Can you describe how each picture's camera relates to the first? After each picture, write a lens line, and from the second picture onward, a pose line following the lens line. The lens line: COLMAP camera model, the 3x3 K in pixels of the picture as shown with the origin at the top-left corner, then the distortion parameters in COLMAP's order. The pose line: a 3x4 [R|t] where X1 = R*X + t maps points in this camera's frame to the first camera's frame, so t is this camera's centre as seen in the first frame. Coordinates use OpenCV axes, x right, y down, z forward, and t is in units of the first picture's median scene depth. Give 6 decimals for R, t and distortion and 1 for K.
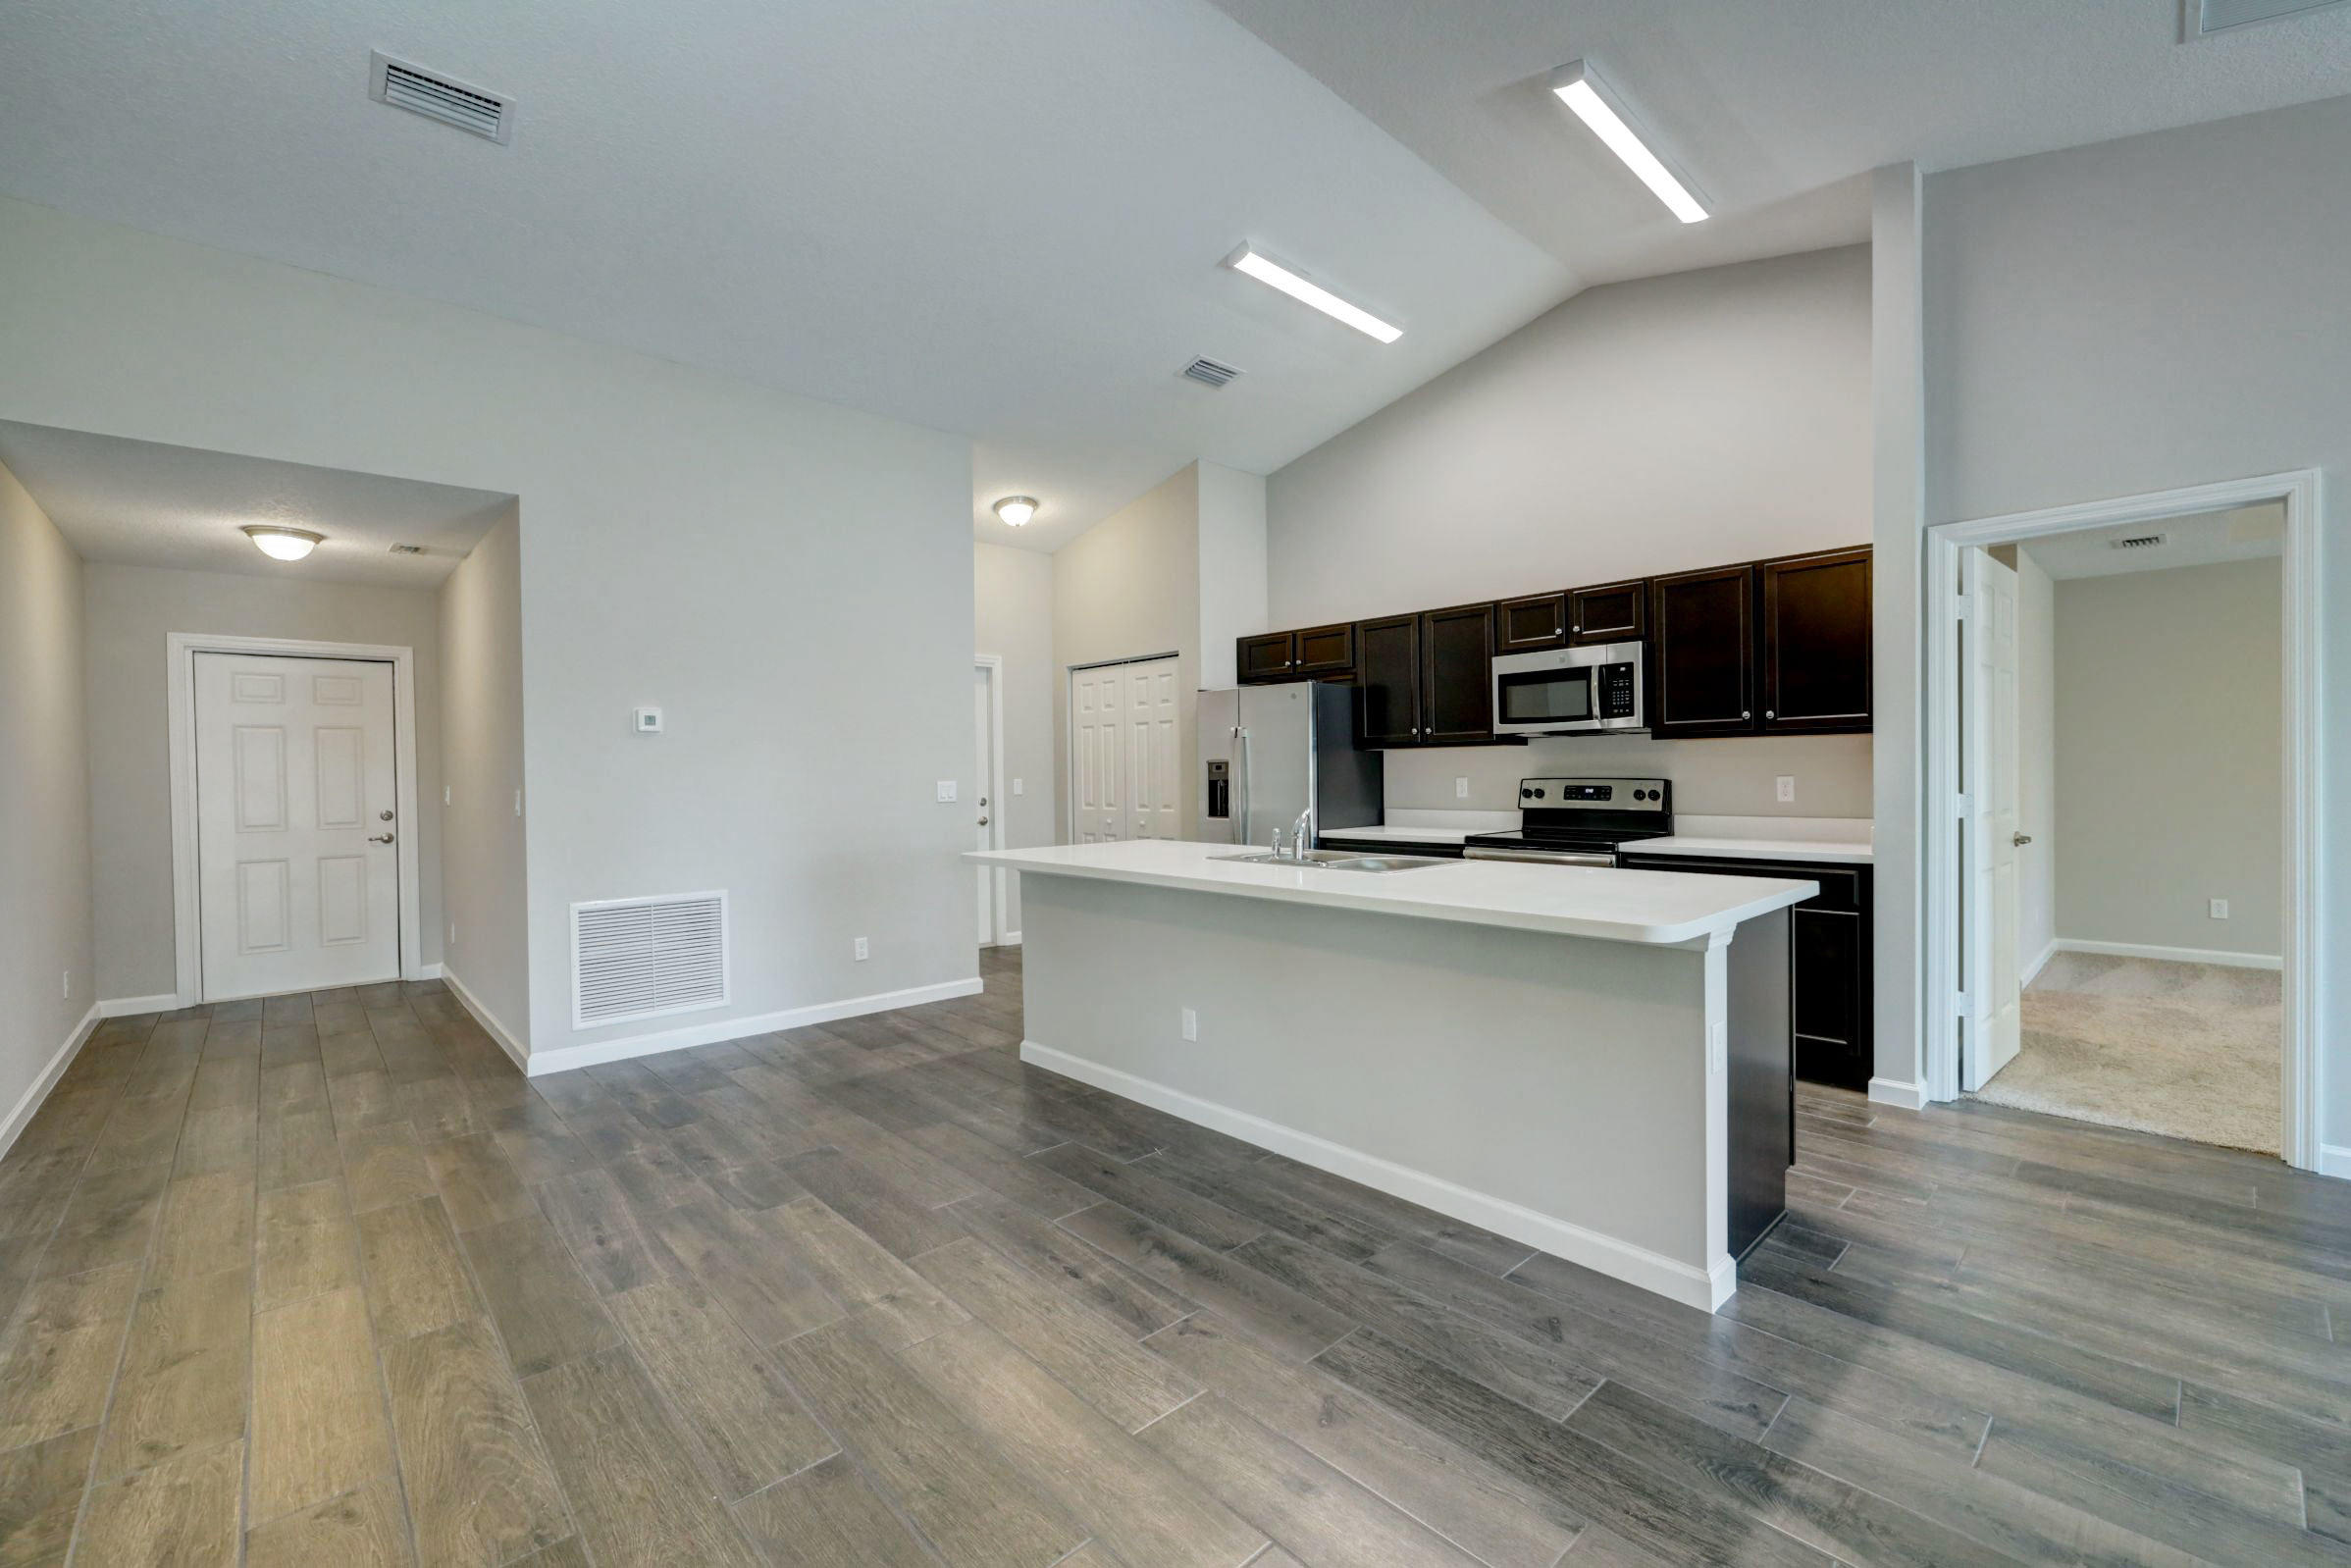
lens RADIAL K [[978.7, 0, 1175.5], [0, 978.7, 784.0], [0, 0, 1]] dist [-0.008843, -0.000143]
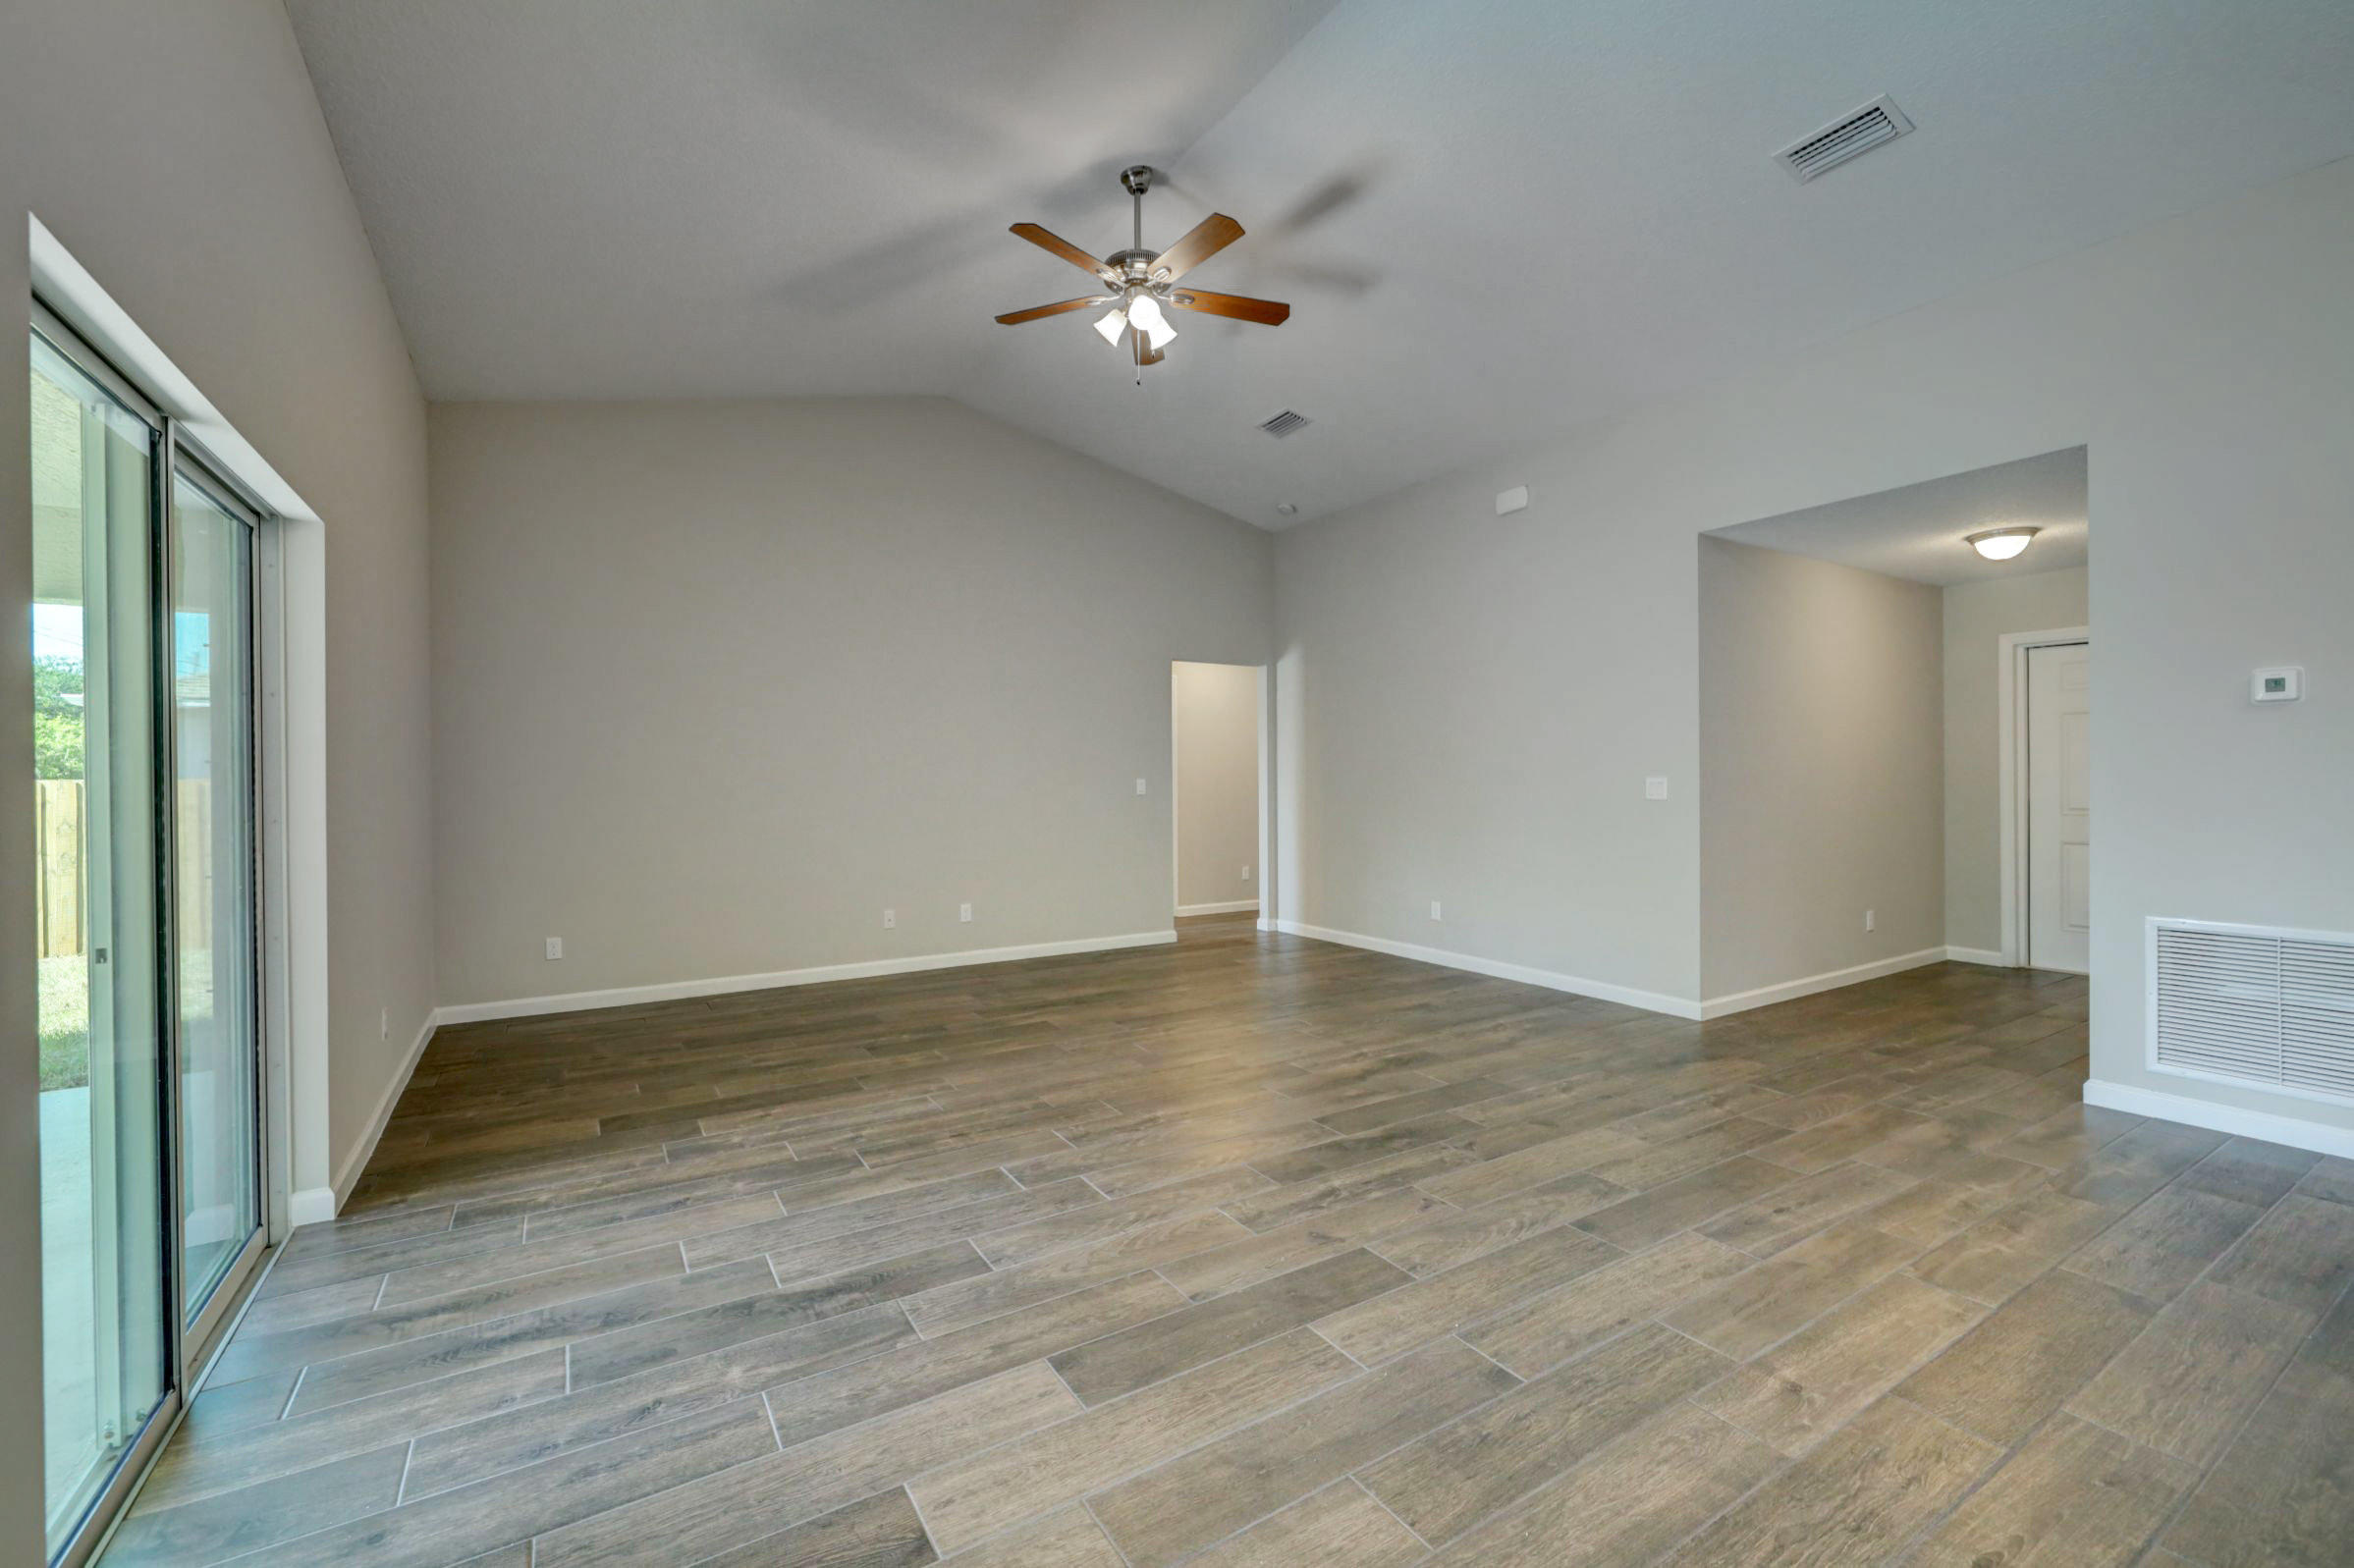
lens RADIAL K [[979.9, 0, 1177.0], [0, 979.9, 784.0], [0, 0, 1]] dist [-0.008843, -0.000143]
pose [[-0.196265, 0.023259, -0.980275, 0.380174], [-0.000766, 0.999715, 0.023873, -0.009059], [0.980550, 0.005437, -0.196192, 0.389166]]
